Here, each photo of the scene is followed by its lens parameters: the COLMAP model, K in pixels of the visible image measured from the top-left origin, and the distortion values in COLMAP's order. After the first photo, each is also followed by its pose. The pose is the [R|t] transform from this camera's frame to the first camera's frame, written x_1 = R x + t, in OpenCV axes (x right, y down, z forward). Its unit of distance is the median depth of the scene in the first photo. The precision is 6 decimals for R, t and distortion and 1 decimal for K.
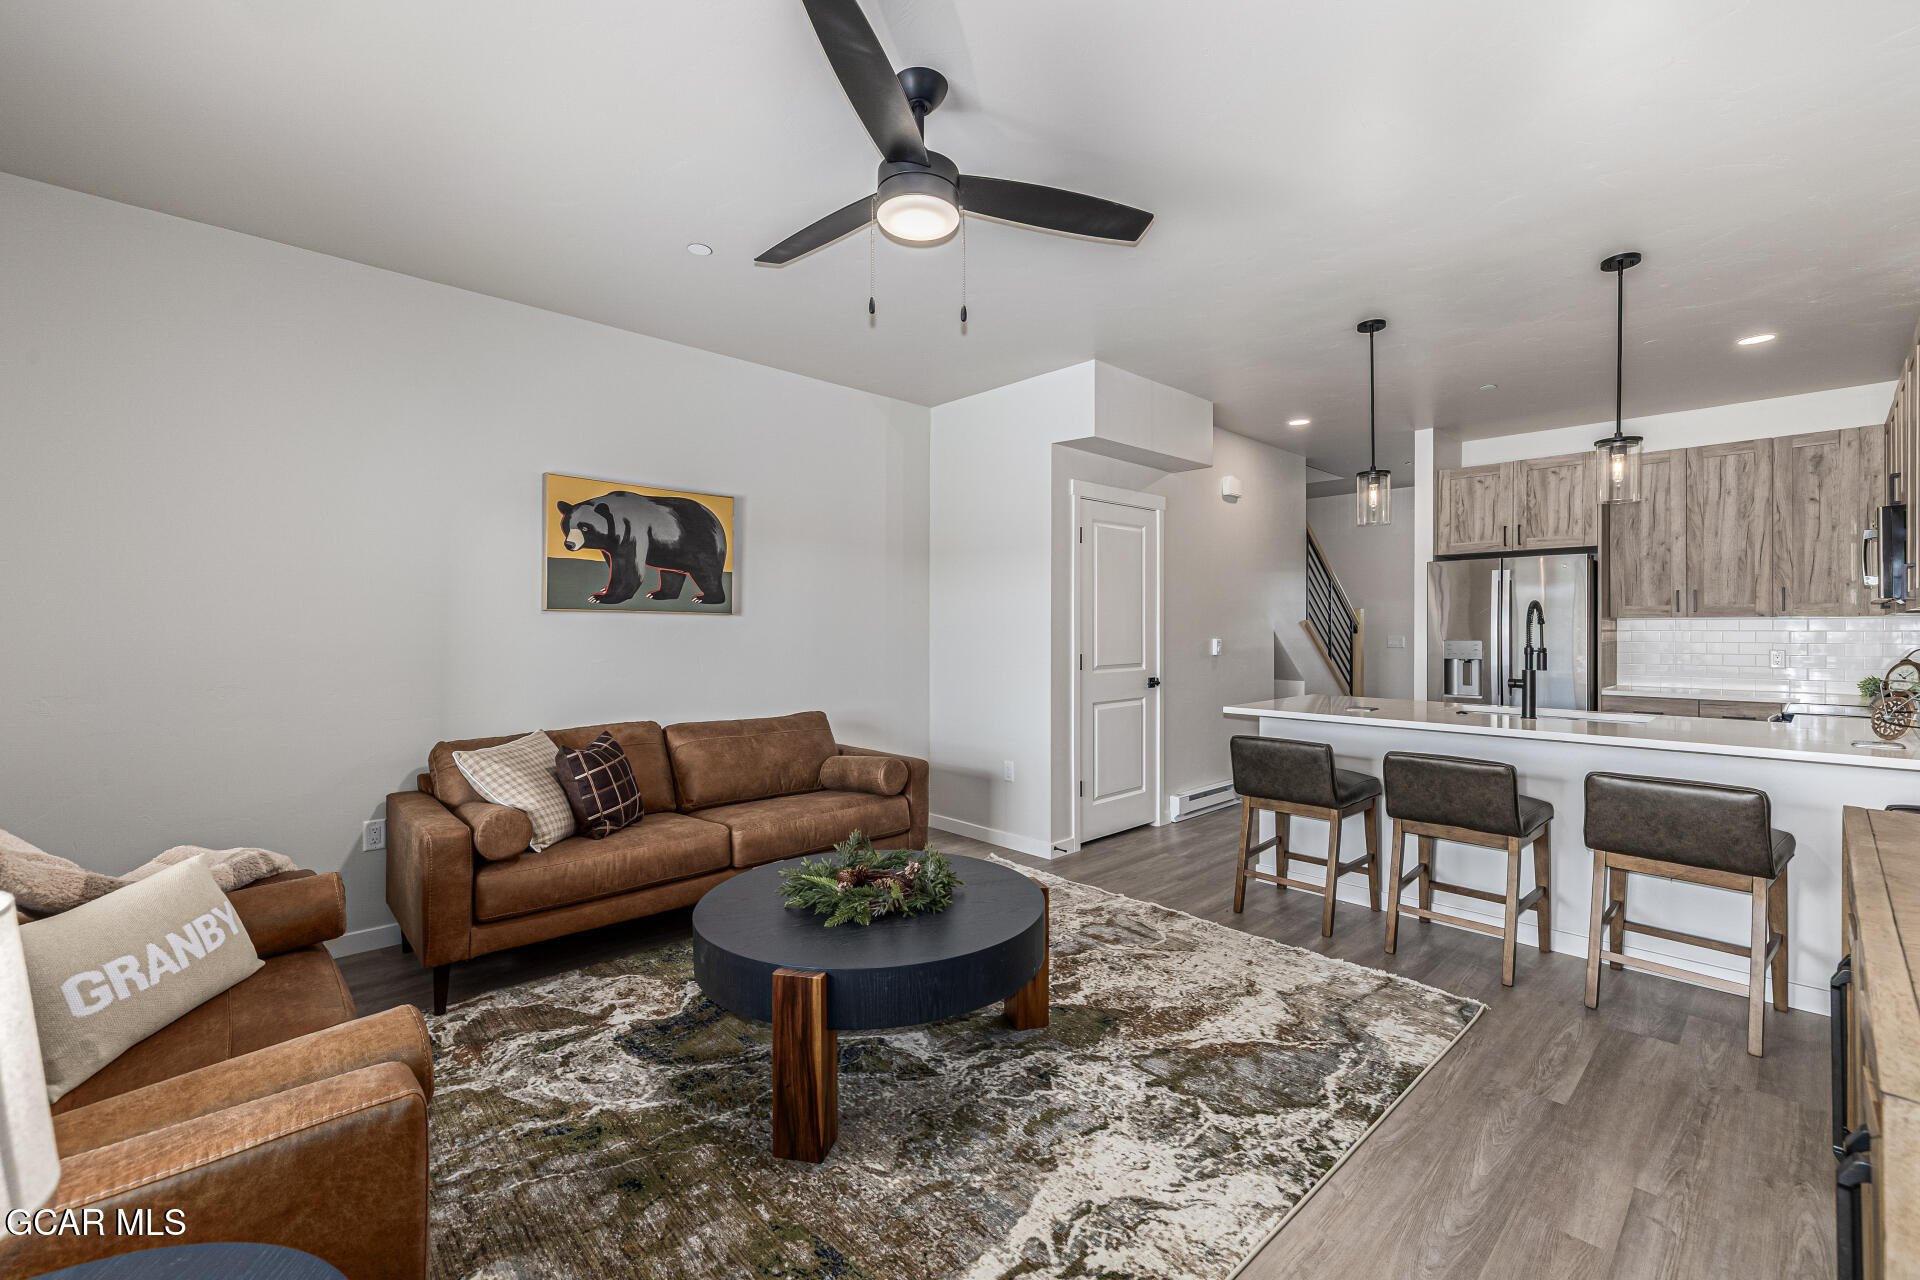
lens RADIAL K [[802.7, 0, 960.5], [0, 802.7, 630.0], [0, 0, 1]] dist [-0.001236, 0.000659]
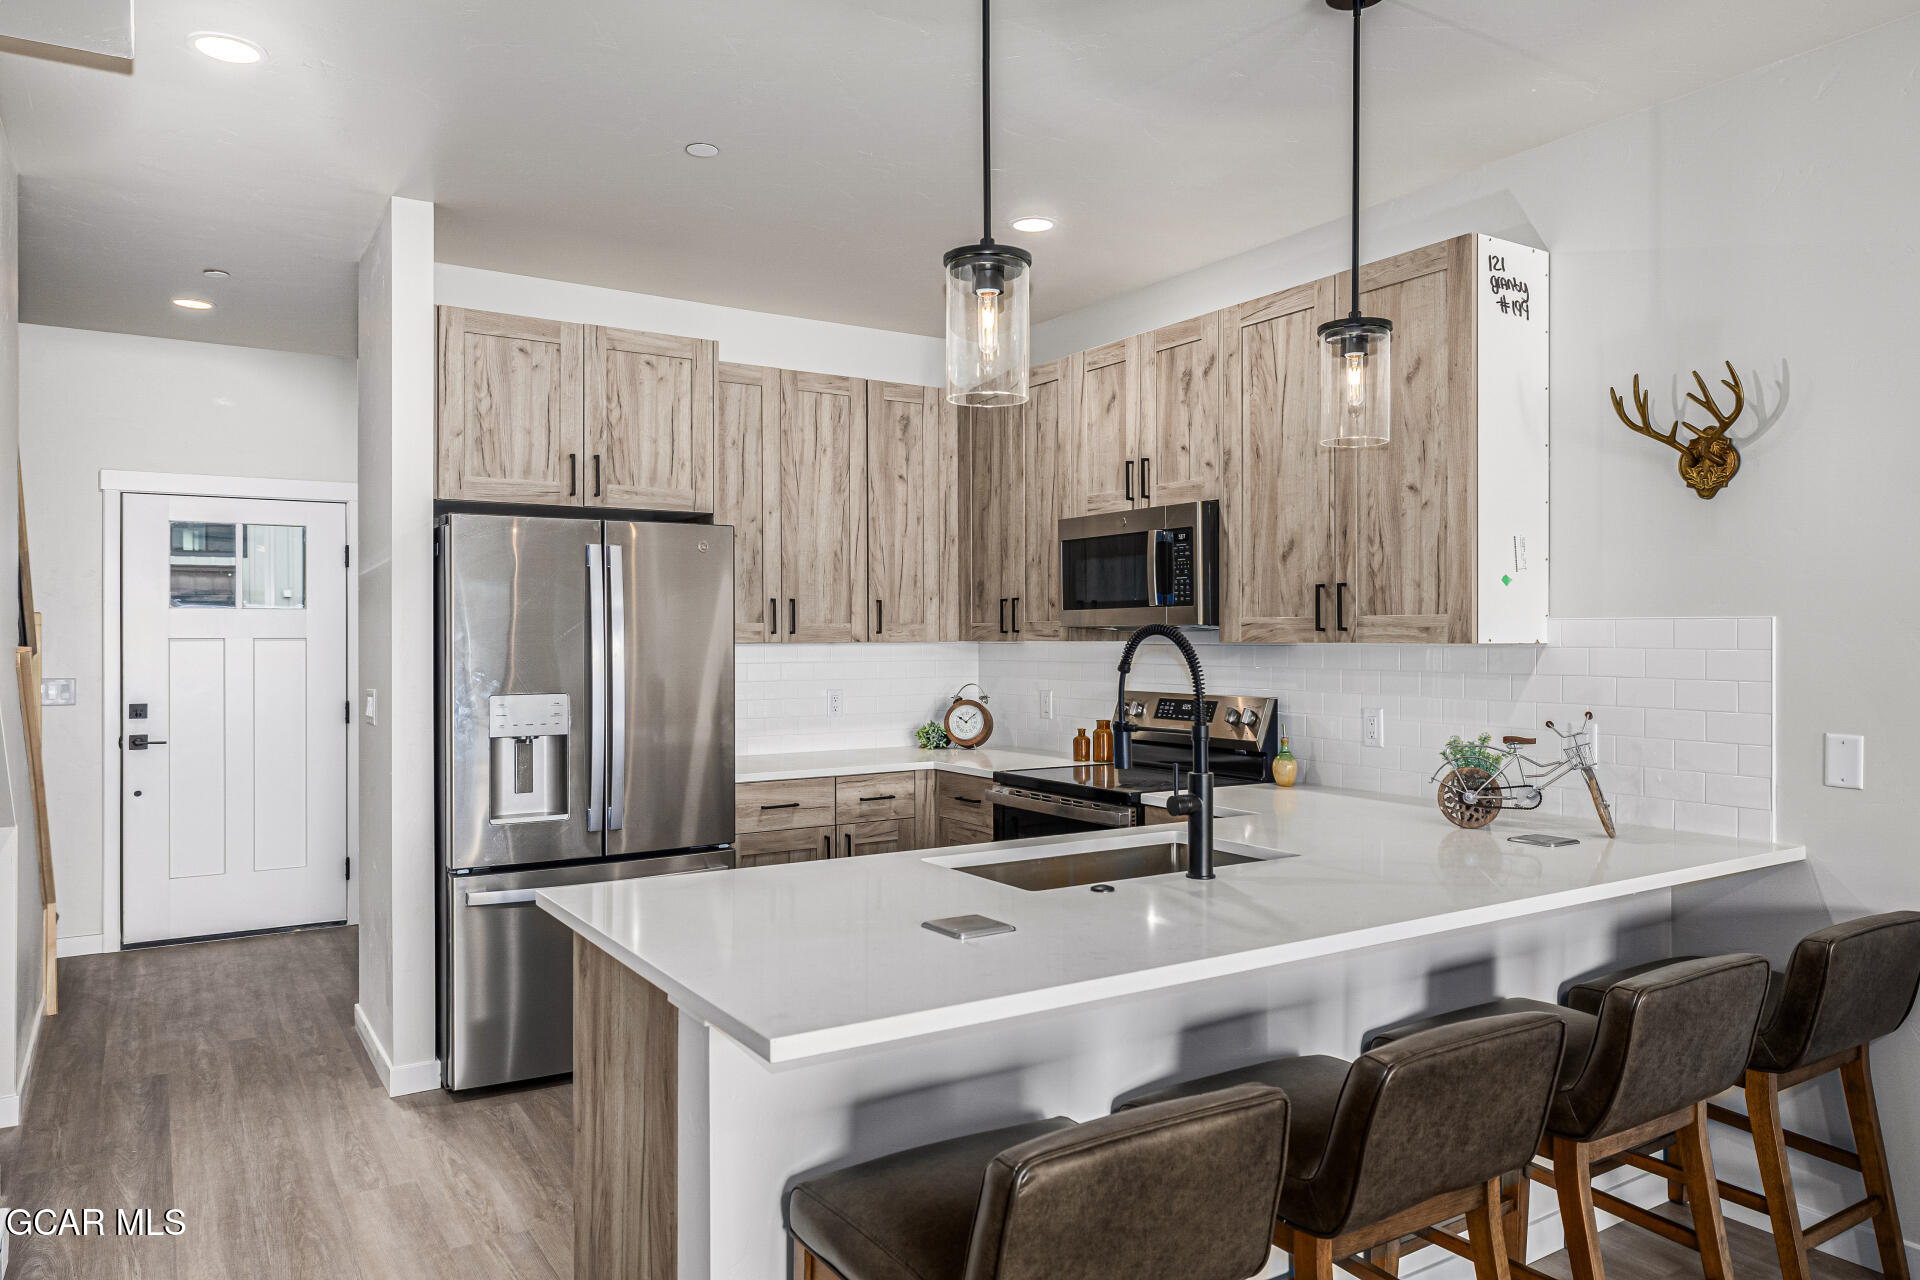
lens RADIAL K [[1281.4, 0, 958.3], [0, 1281.4, 631.1], [0, 0, 1]] dist [0.001855, 0.001617]
pose [[0.191012, 0.001684, 0.981586, -0.042287], [0.003407, 0.999991, -0.002379, -0.026174], [-0.981582, 0.003799, 0.191005, 0.801724]]
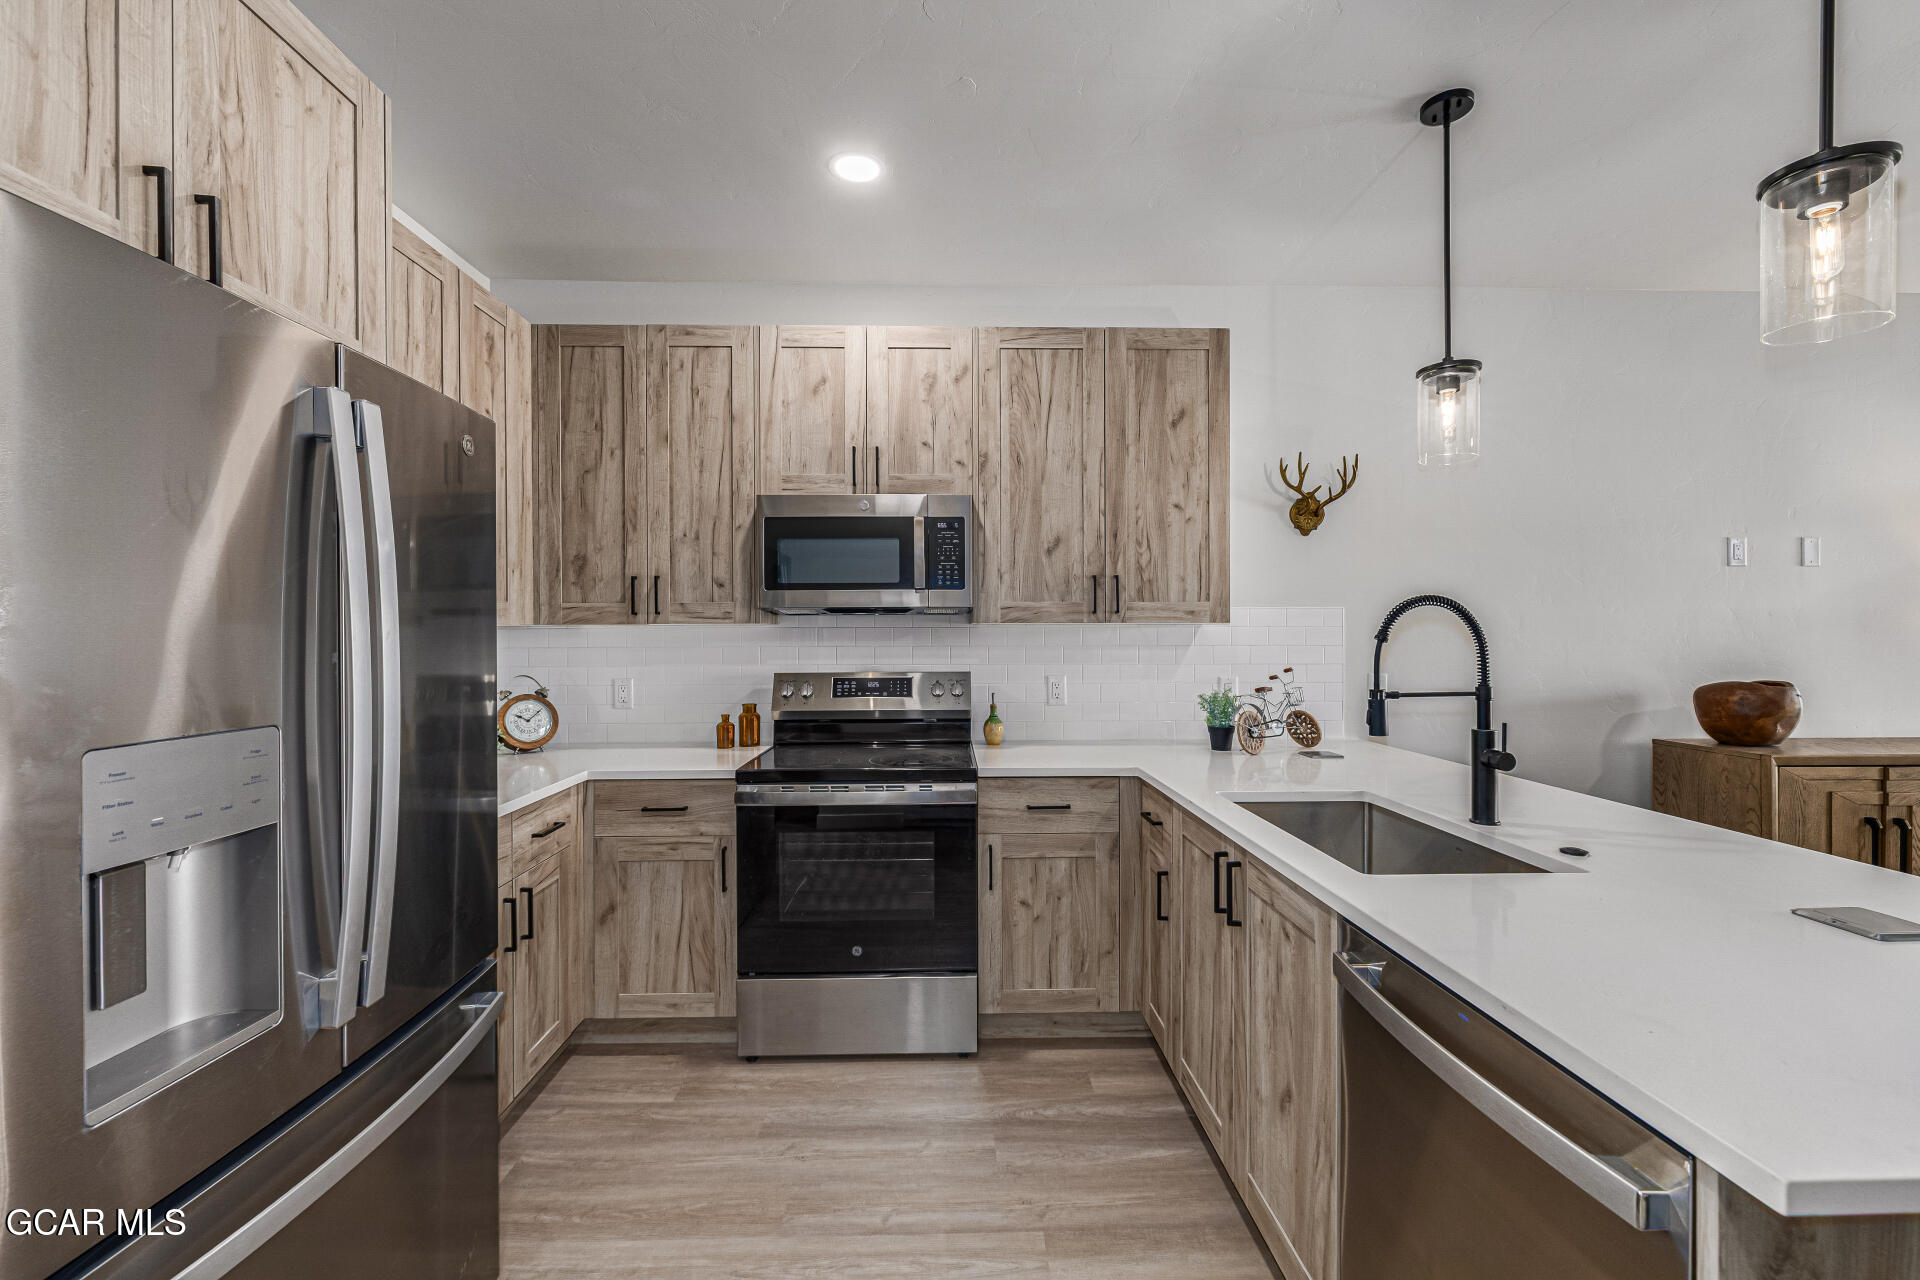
lens RADIAL K [[802.7, 0, 960.7], [0, 802.7, 634.6], [0, 0, 1]] dist [-0.001236, 0.000659]
pose [[-0.745837, -0.000520, 0.666128, 0.495987], [0.002544, 0.999990, 0.003630, -0.012384], [-0.666123, 0.004402, -0.745829, 1.303131]]
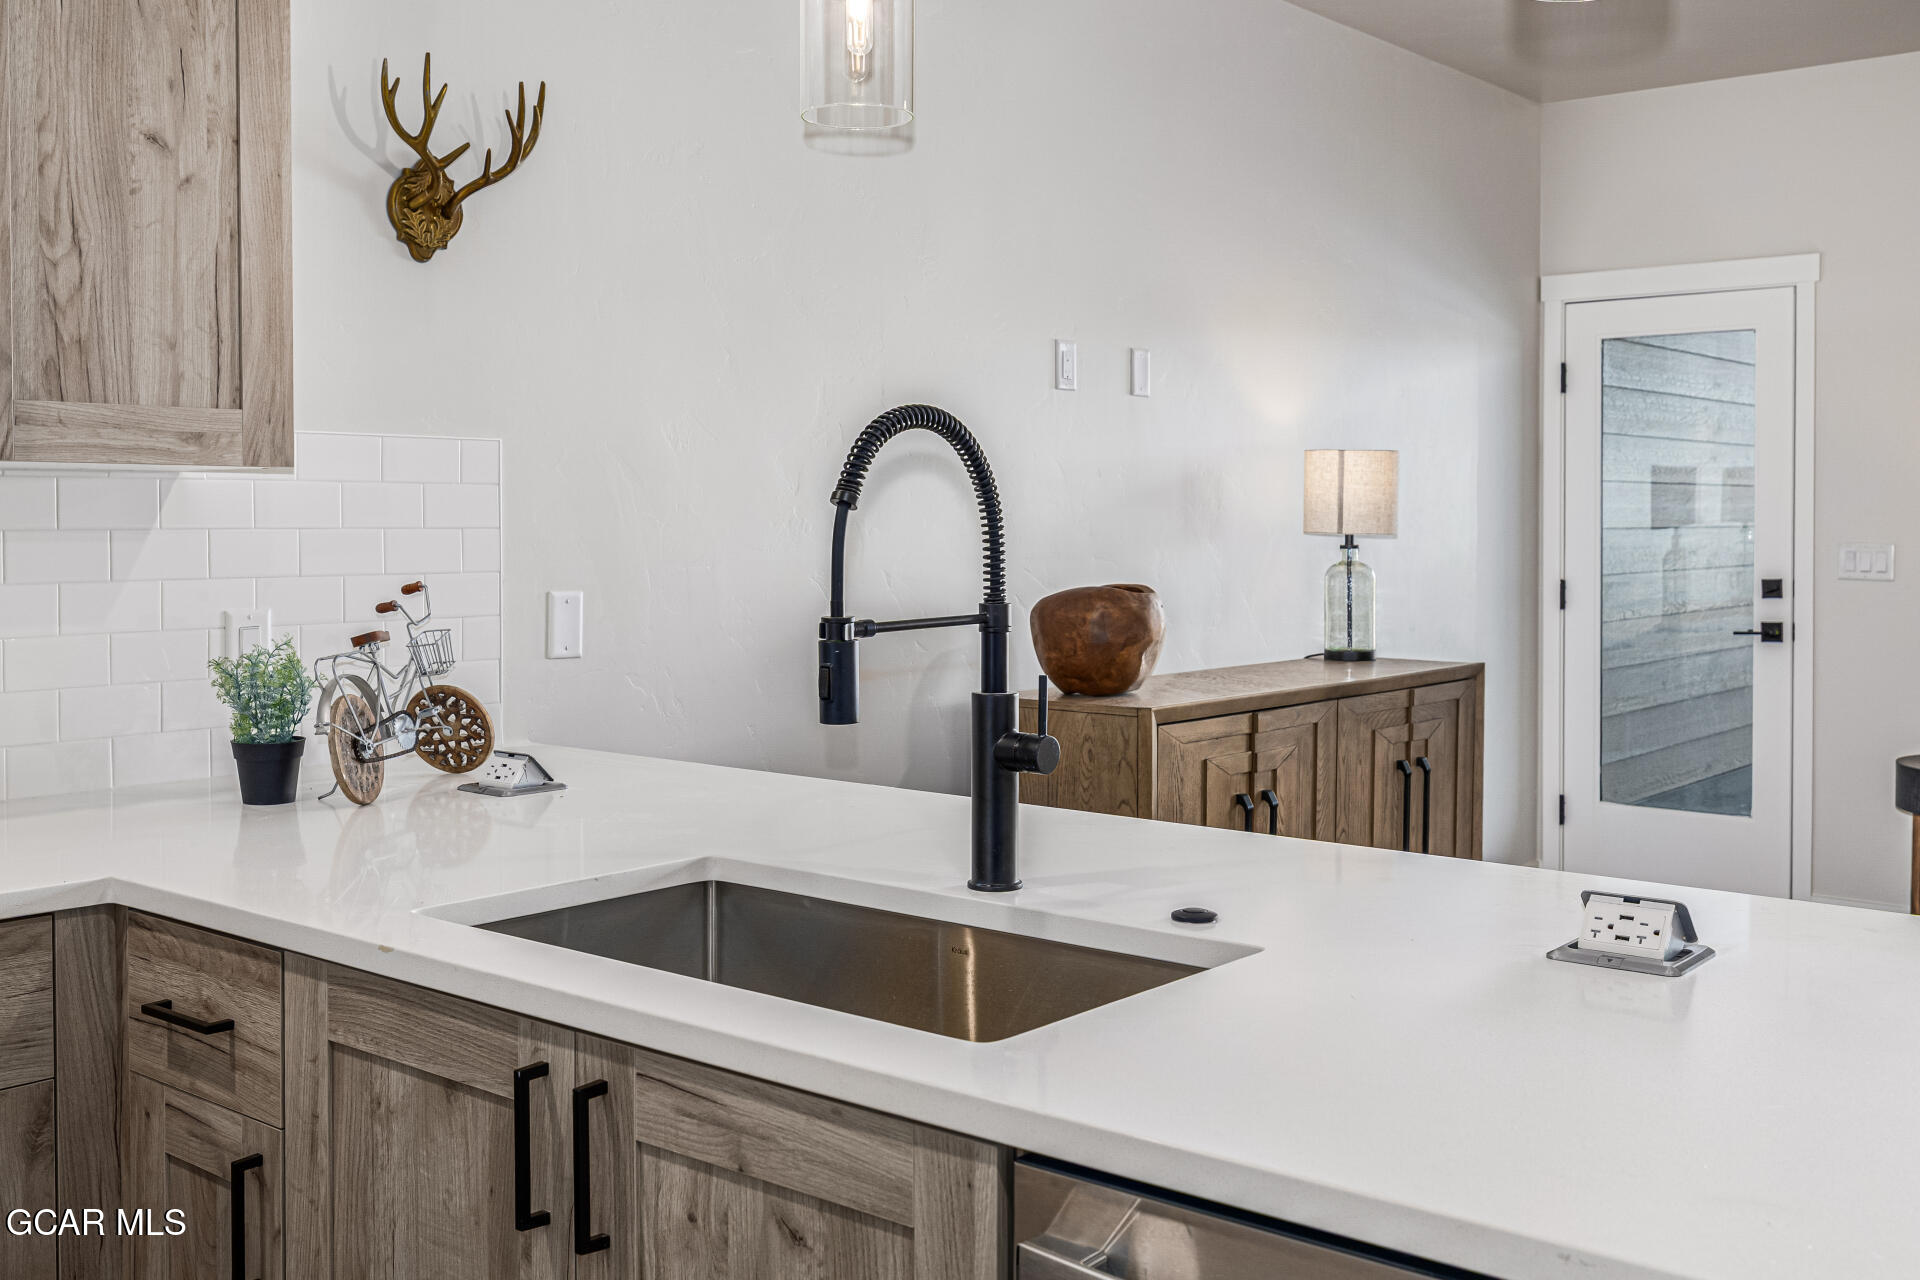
lens RADIAL K [[1881.2, 0, 947.4], [0, 1881.2, 564.6], [0, 0, 1]] dist [-0.000009, 0.000000]
pose [[-0.993881, 0.001021, -0.110450, 0.635708], [-0.002173, 0.999583, 0.028794, -0.005933], [0.110433, 0.028858, -0.993465, 1.272550]]
